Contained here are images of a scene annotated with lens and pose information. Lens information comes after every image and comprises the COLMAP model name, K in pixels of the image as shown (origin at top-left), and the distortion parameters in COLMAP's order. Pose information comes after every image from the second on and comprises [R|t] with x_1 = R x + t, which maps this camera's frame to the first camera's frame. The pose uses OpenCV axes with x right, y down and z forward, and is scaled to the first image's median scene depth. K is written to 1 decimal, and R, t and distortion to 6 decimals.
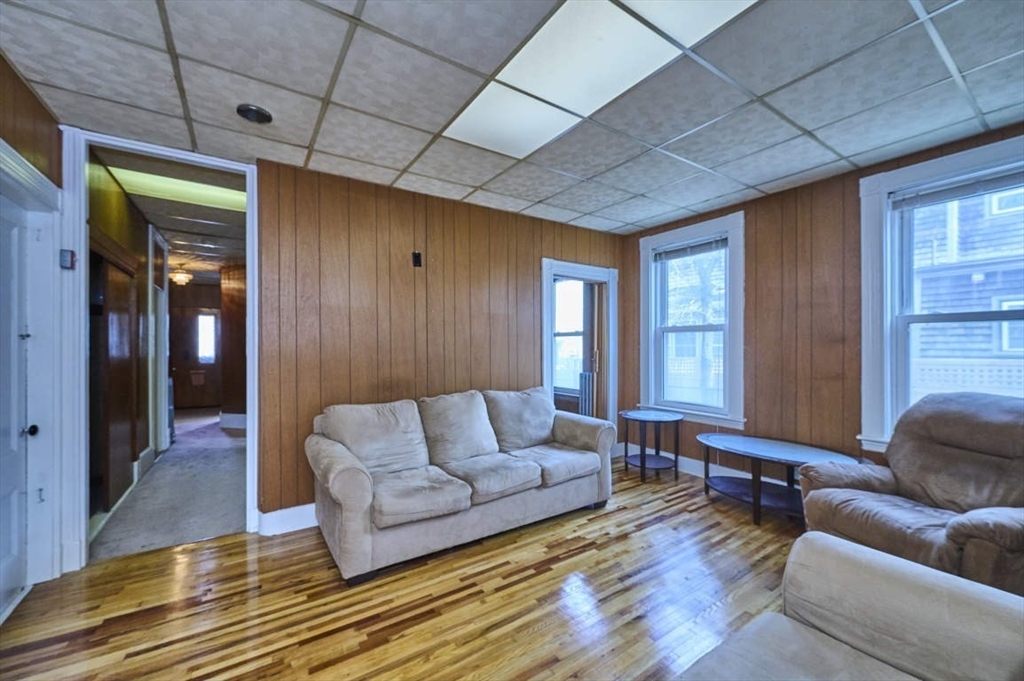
lens RADIAL K [[404.6, 0, 516.1], [0, 404.6, 346.3], [0, 0, 1]] dist [-0.002001, -0.000329]
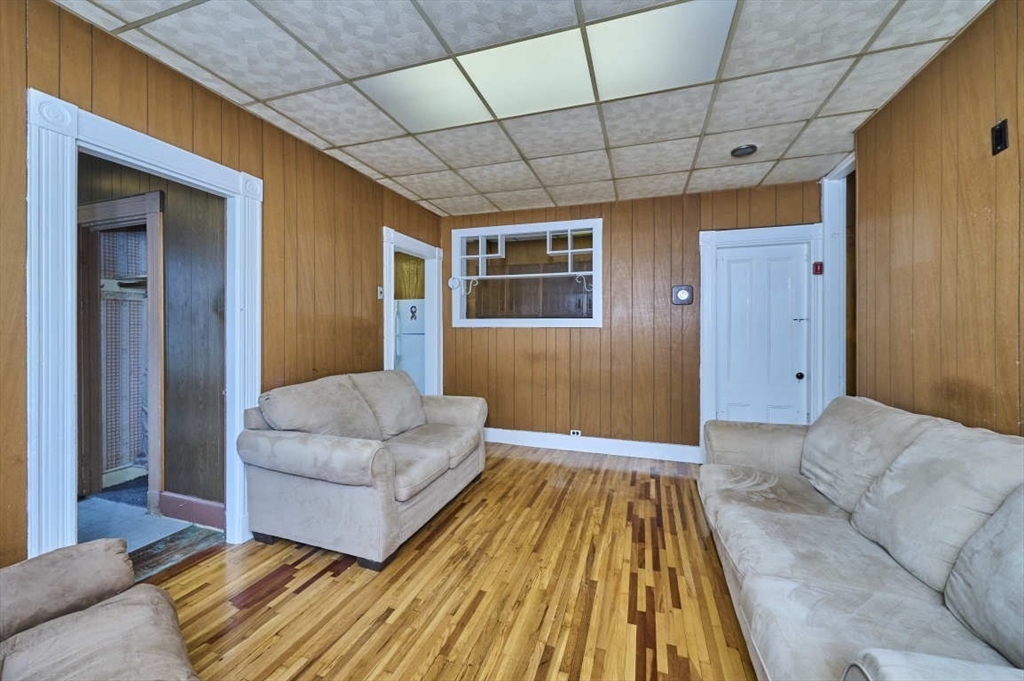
lens RADIAL K [[404.6, 0, 505.1], [0, 404.6, 334.7], [0, 0, 1]] dist [-0.002001, -0.000329]
pose [[-0.805951, 0.004322, -0.591967, 0.536133], [0.001910, 0.999987, 0.004700, 0.015706], [0.591979, 0.002657, -0.805949, 1.105557]]
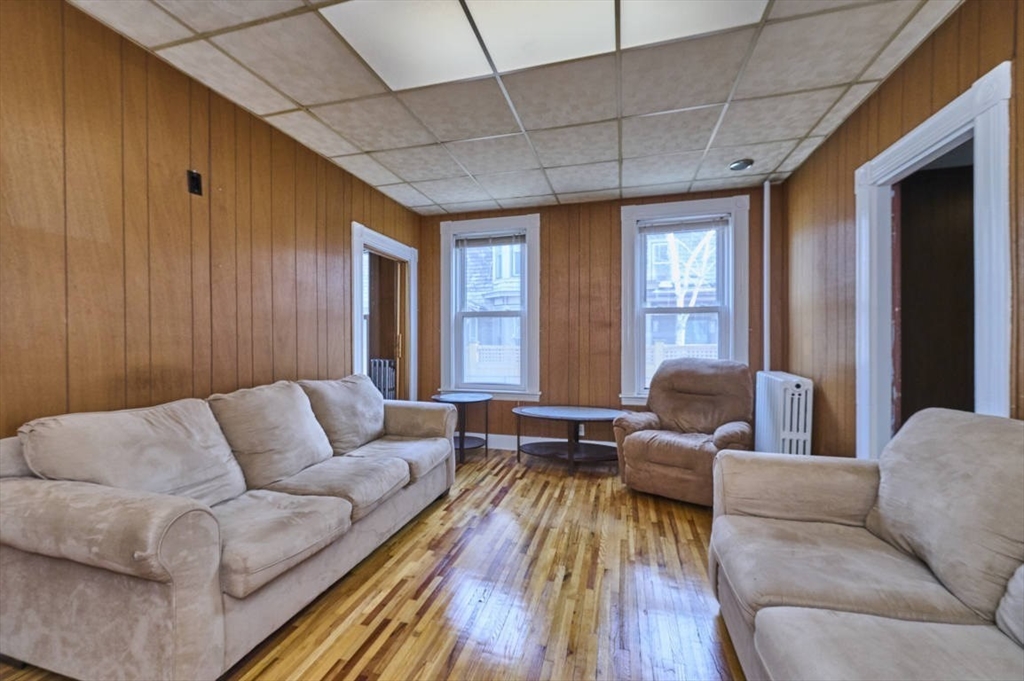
lens RADIAL K [[404.6, 0, 514.1], [0, 404.6, 344.6], [0, 0, 1]] dist [-0.002001, -0.000329]
pose [[0.760987, -0.001950, 0.648764, -0.294276], [-0.001155, 0.999990, 0.004361, 0.043352], [-0.648766, -0.004068, 0.760977, 0.186120]]
